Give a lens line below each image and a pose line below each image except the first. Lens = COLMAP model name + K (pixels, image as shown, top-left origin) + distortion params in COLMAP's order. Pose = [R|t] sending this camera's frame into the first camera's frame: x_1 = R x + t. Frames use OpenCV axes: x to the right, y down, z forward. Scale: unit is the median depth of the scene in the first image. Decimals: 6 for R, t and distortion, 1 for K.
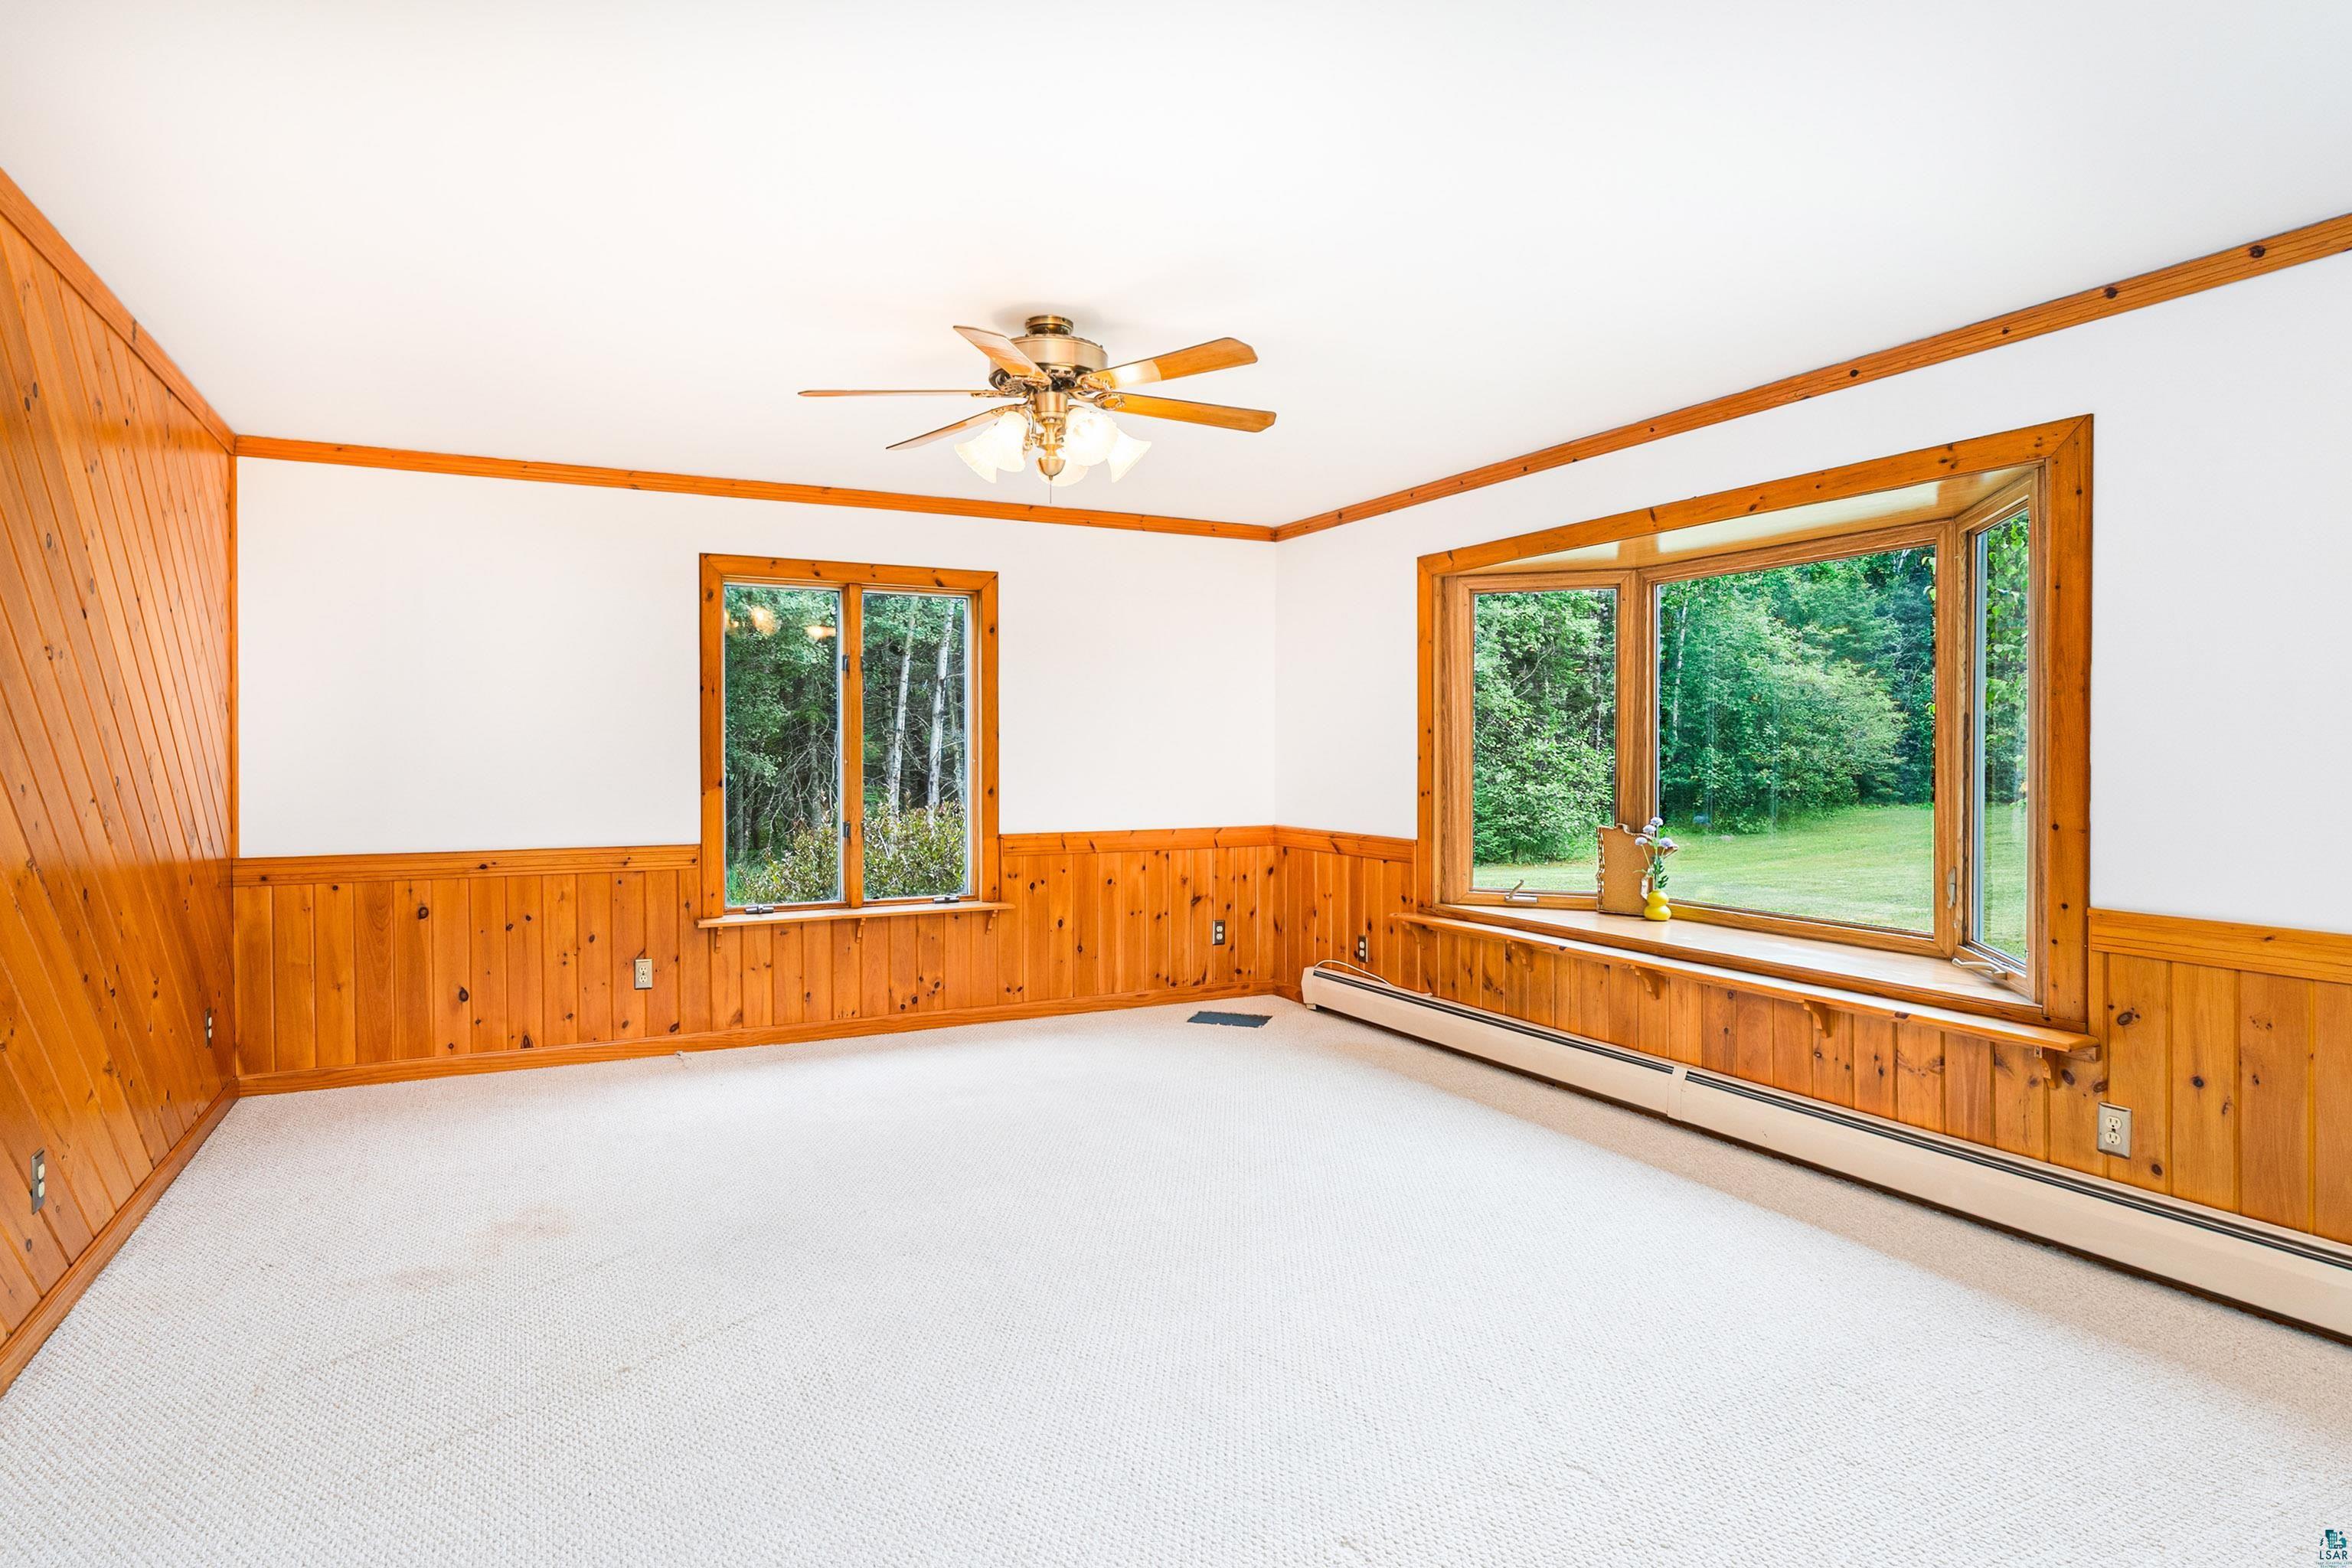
lens RADIAL K [[1244.5, 0, 1171.9], [0, 1244.5, 774.2], [0, 0, 1]] dist [-0.000780, 0.001091]
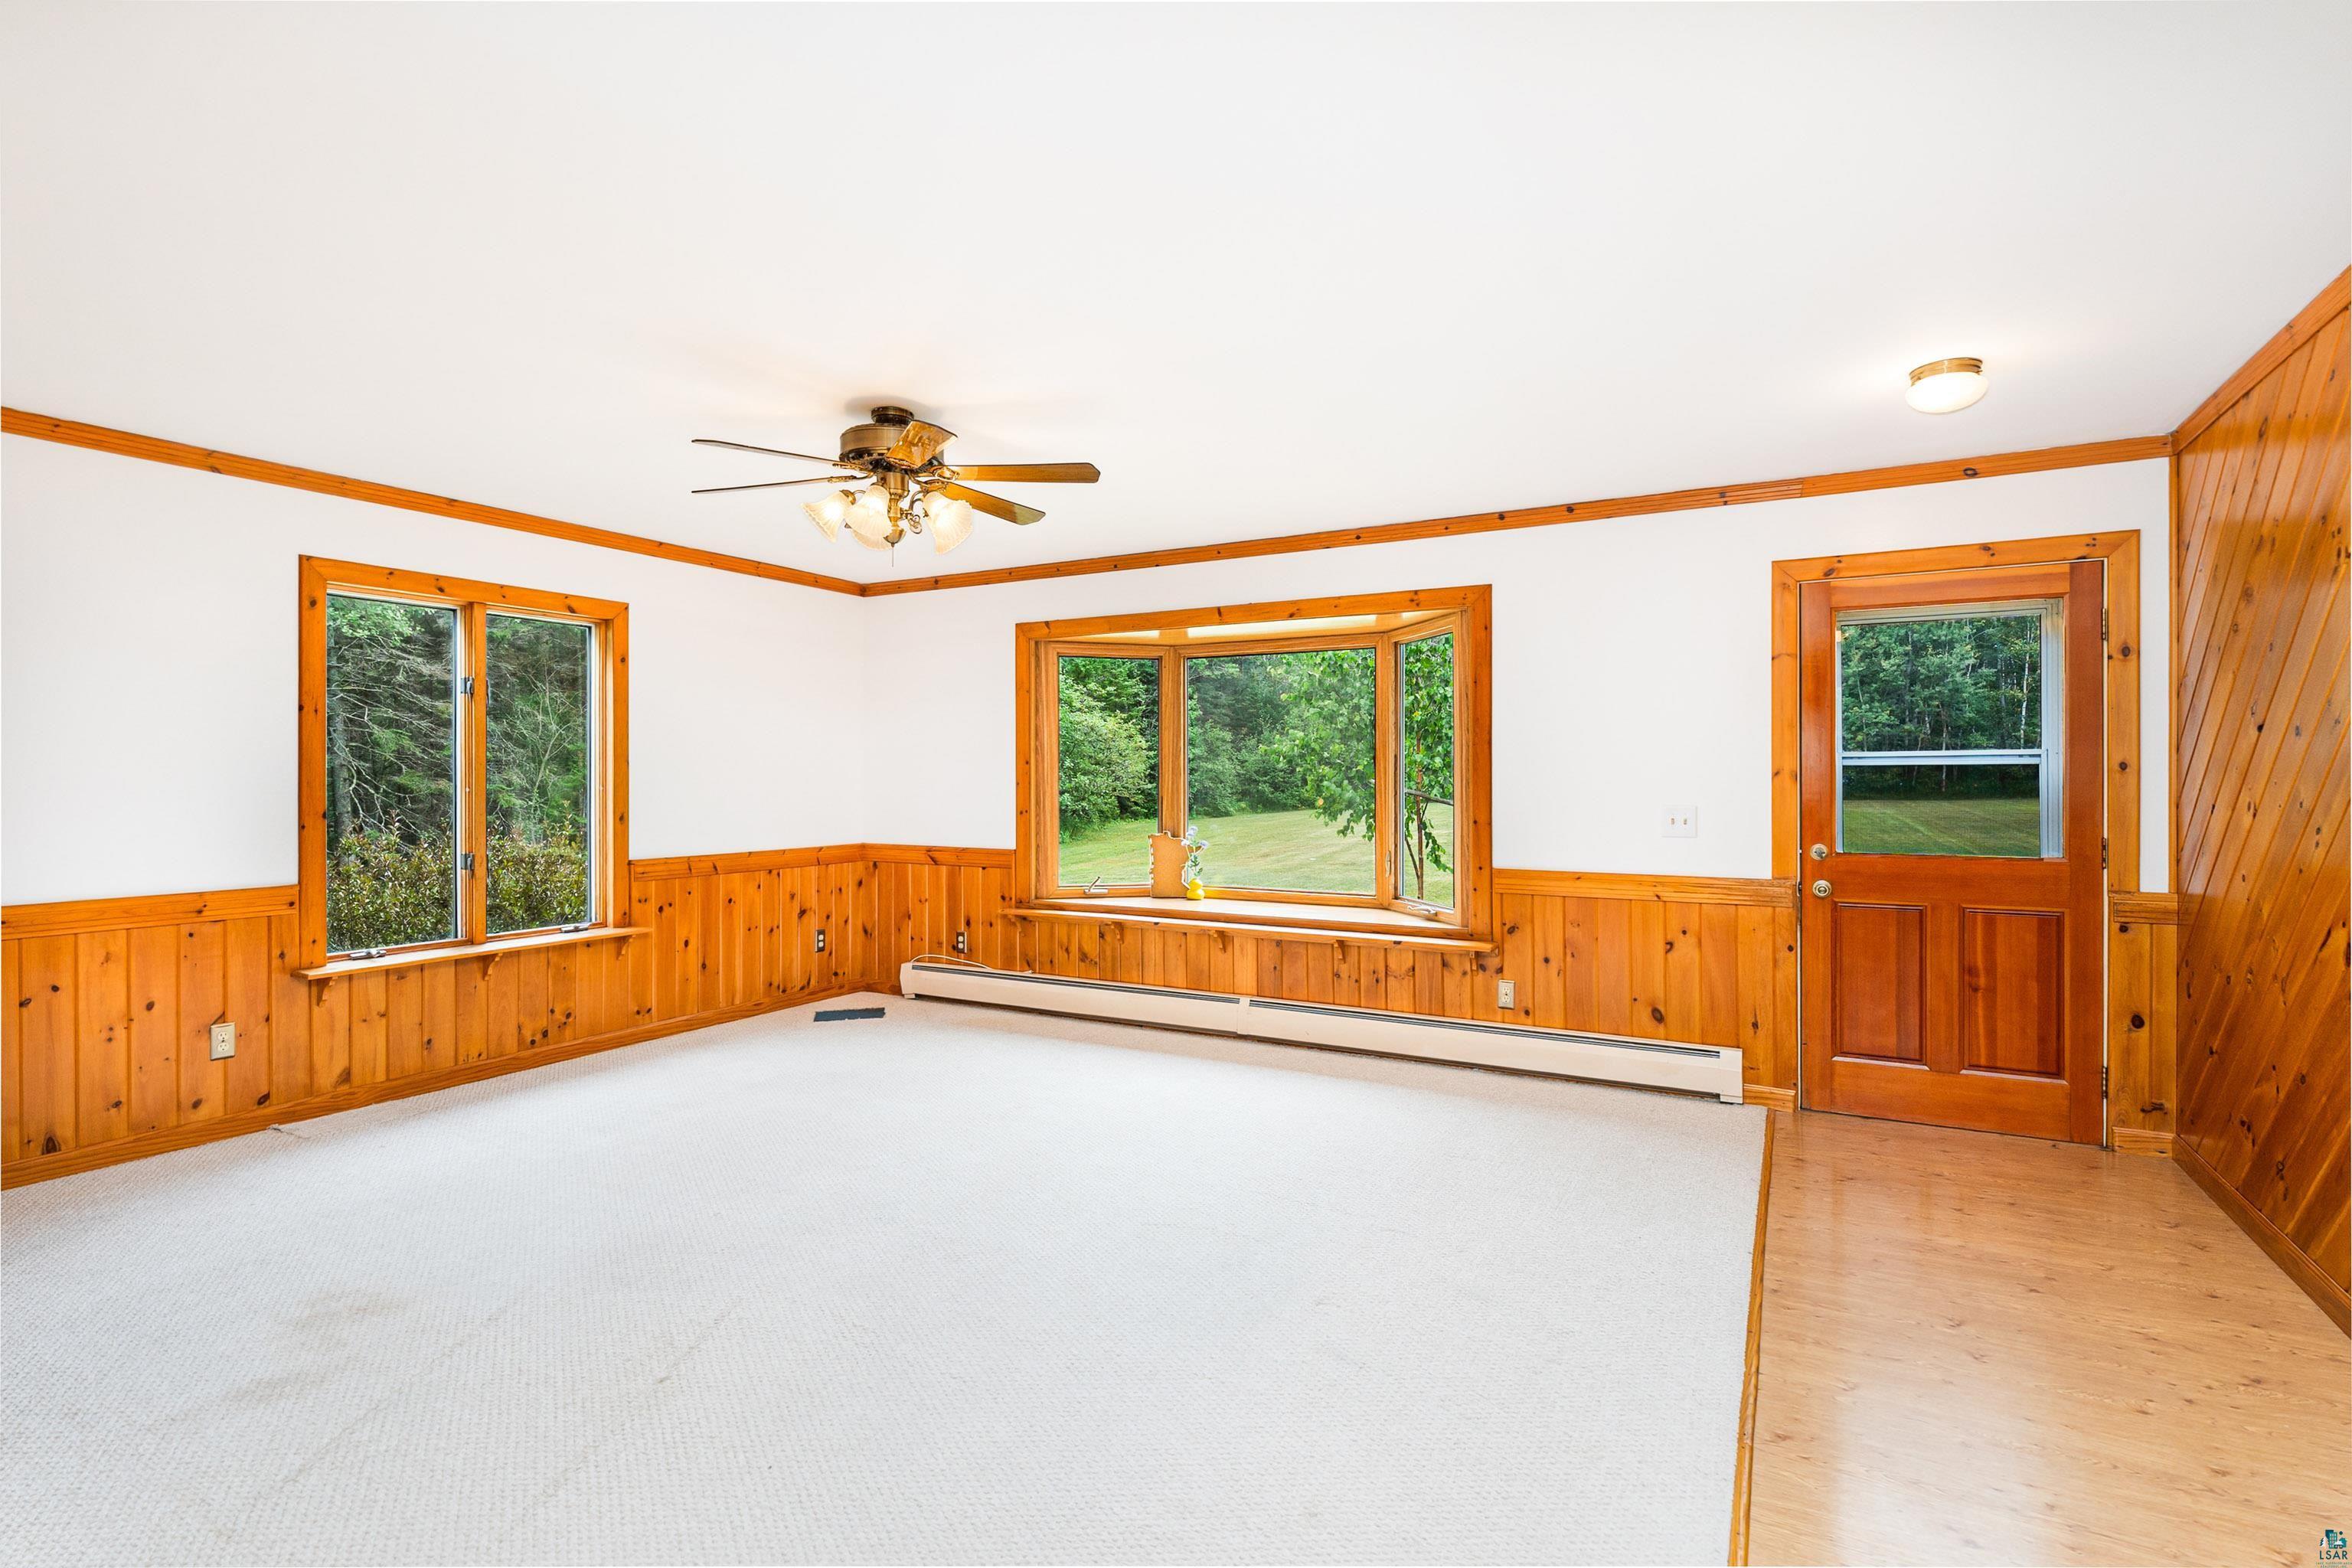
lens RADIAL K [[1111.5, 0, 1176.0], [0, 1111.5, 784.0], [0, 0, 1]] dist [0.002500, 0.000290]
pose [[0.811768, -0.003698, 0.583969, -0.323708], [0.012331, 0.999866, -0.010809, 0.001159], [-0.583850, 0.015975, 0.811704, -0.000519]]
